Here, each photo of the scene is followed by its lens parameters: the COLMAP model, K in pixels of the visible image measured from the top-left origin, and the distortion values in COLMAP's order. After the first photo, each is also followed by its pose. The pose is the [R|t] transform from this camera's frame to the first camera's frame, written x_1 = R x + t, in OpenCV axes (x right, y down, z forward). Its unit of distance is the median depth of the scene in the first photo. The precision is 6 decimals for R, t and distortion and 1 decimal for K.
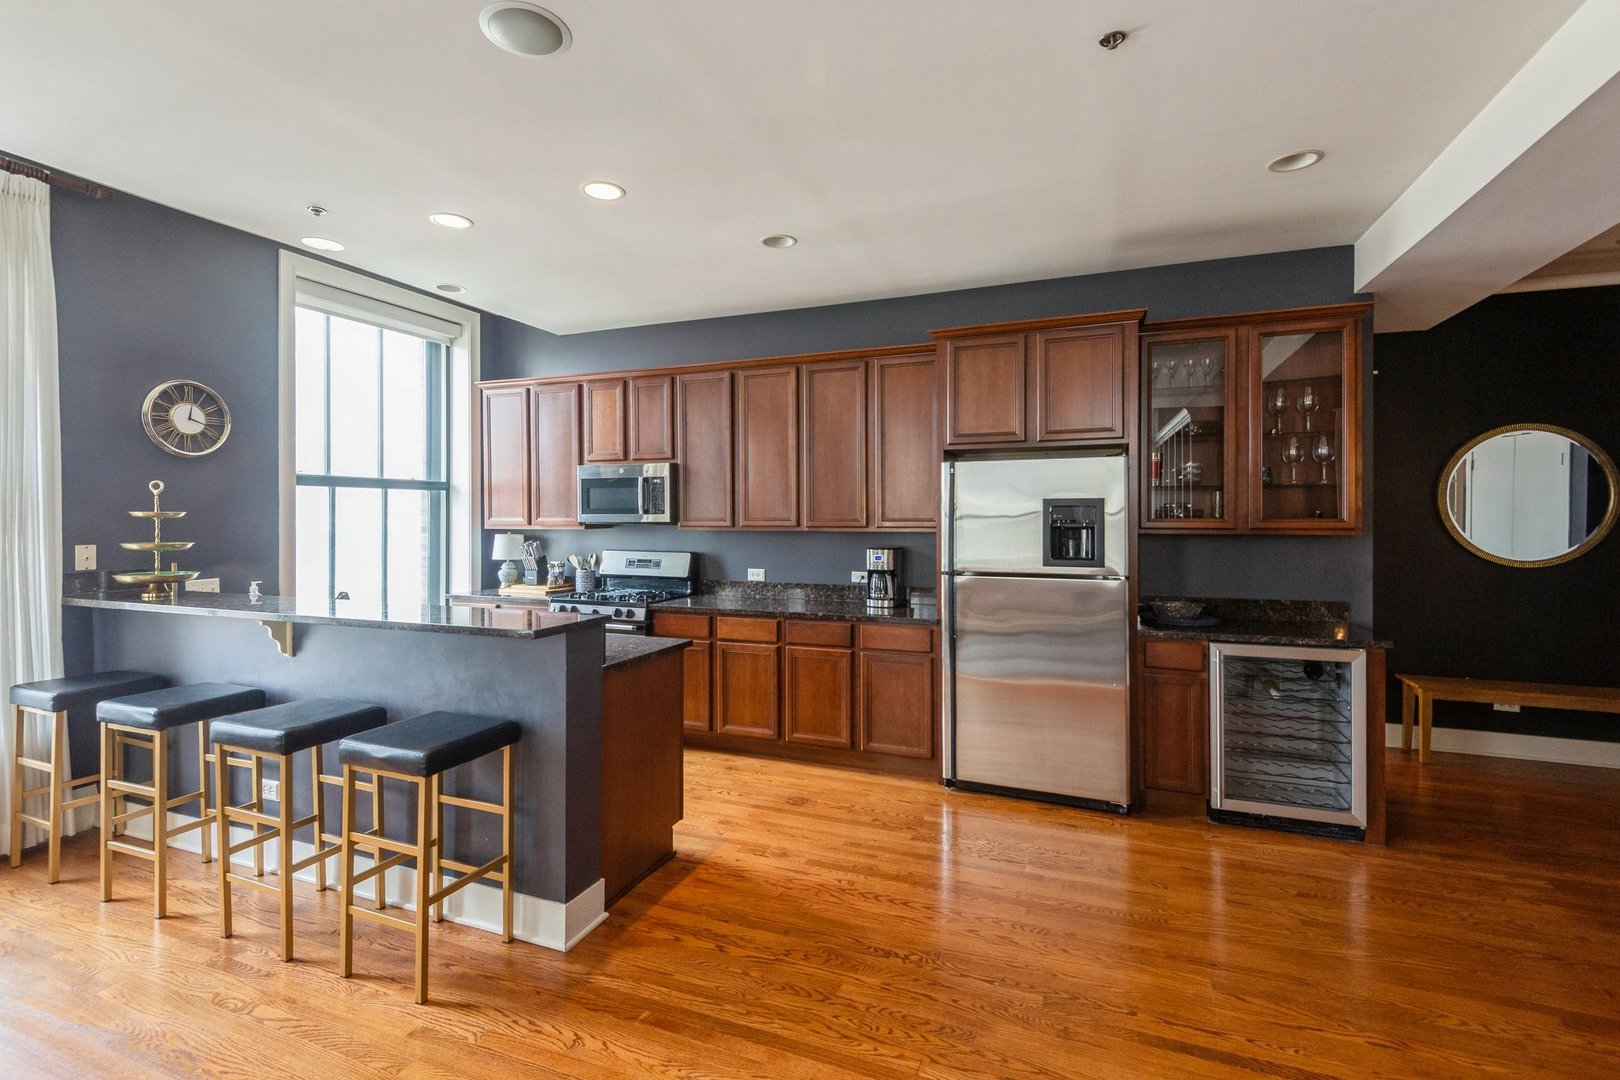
lens RADIAL K [[729.9, 0, 812.5], [0, 729.9, 518.4], [0, 0, 1]] dist [0.006033, -0.000022]
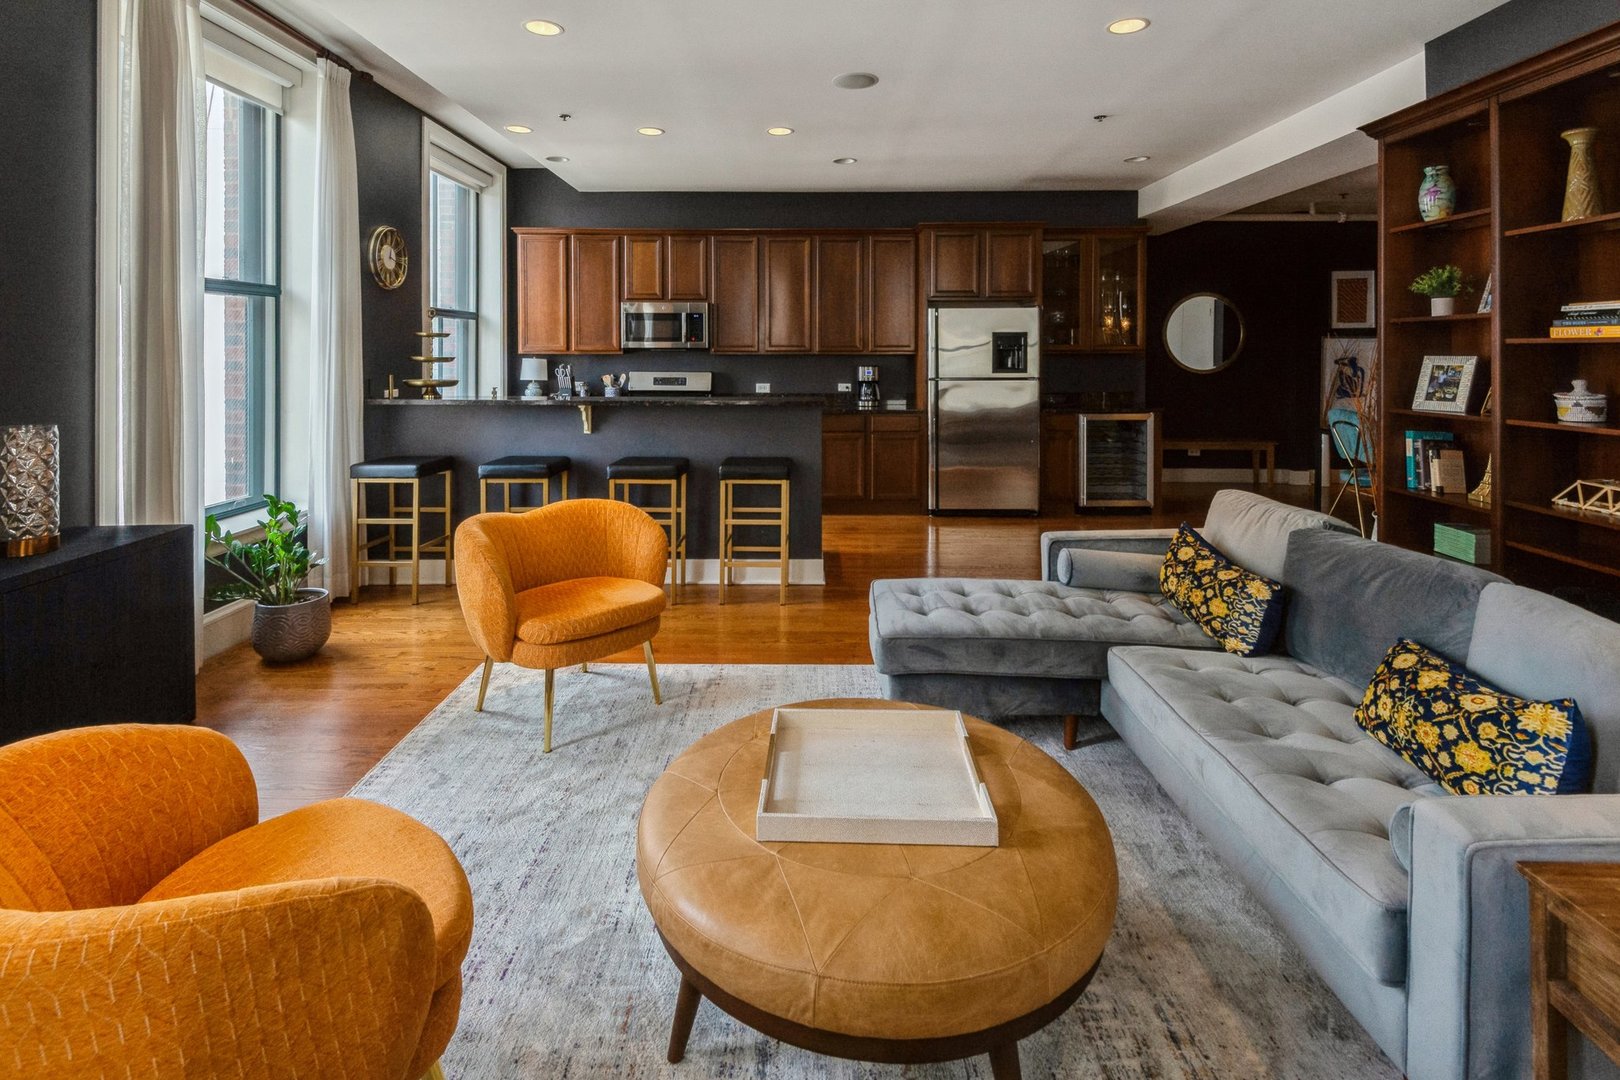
lens RADIAL K [[771.1, 0, 816.3], [0, 771.1, 372.9], [0, 0, 1]] dist [-0.000053, -0.004036]
pose [[0.931462, -0.003791, 0.363820, -0.622926], [-0.004450, 0.999752, 0.021811, 0.024152], [-0.363812, -0.021935, 0.931214, -0.433476]]
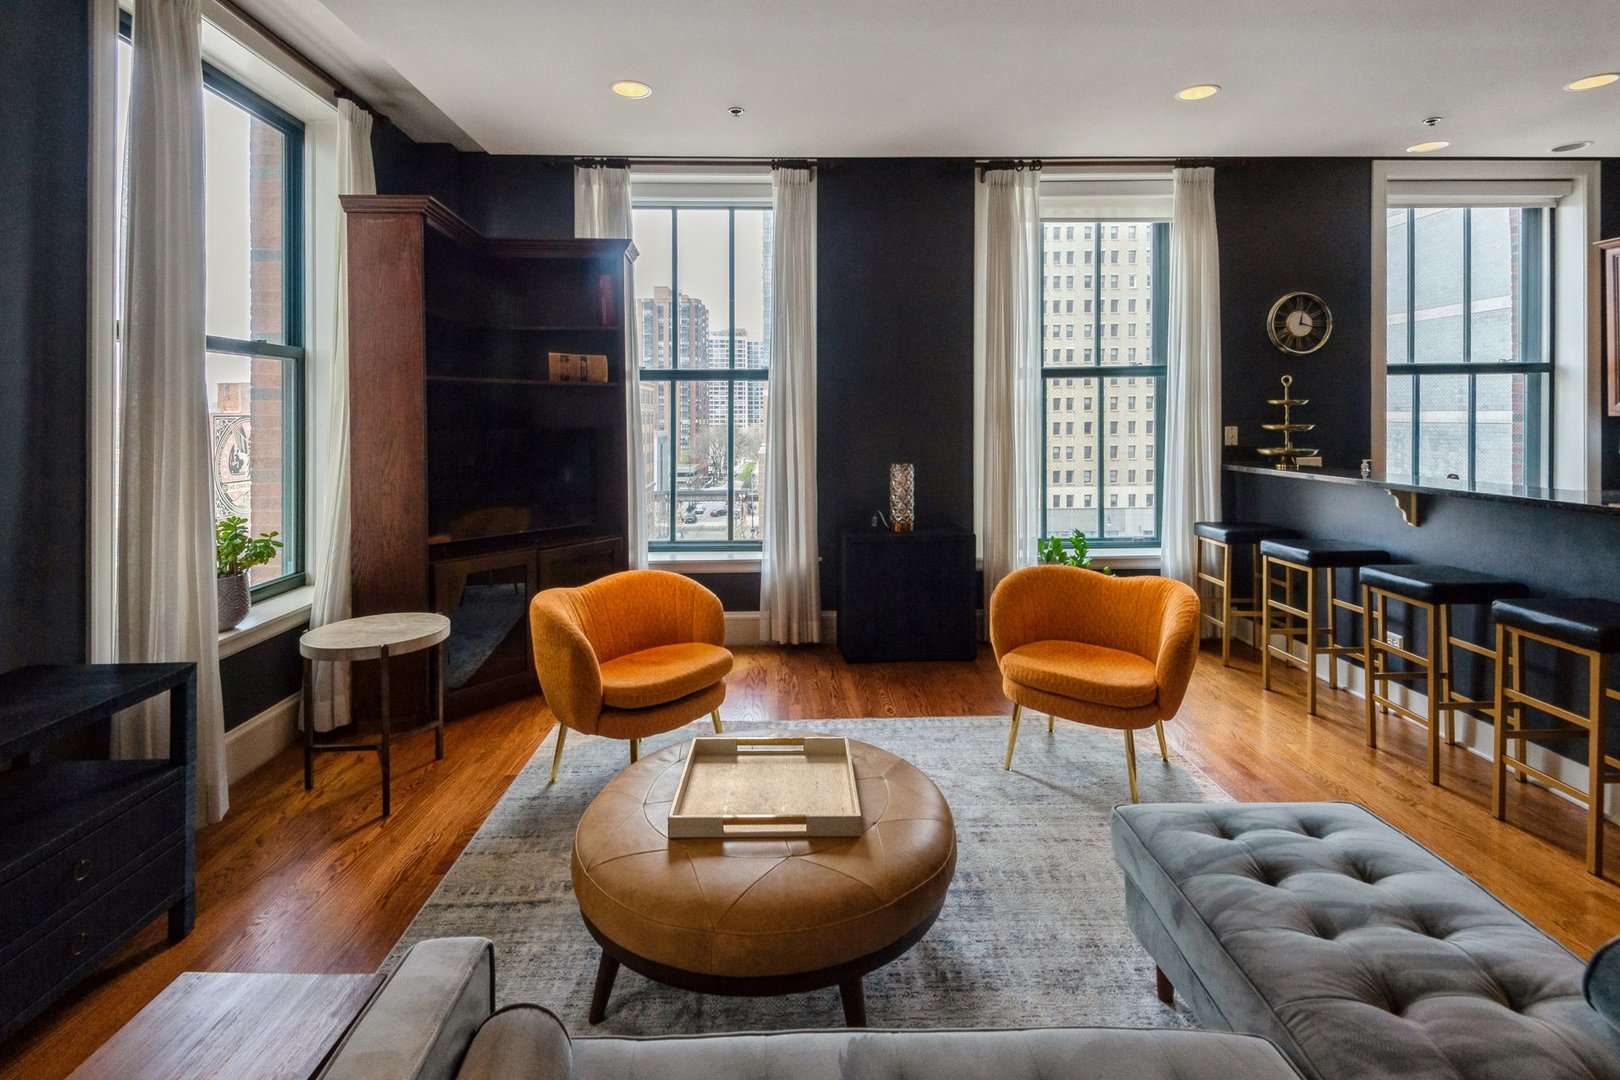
lens RADIAL K [[771.1, 0, 793.4], [0, 771.1, 411.4], [0, 0, 1]] dist [-0.000053, -0.004036]
pose [[0.365976, -0.005986, -0.930605, 0.028265], [0.004591, 0.999979, -0.004627, 0.010511], [0.930613, -0.002579, 0.365996, -0.237903]]
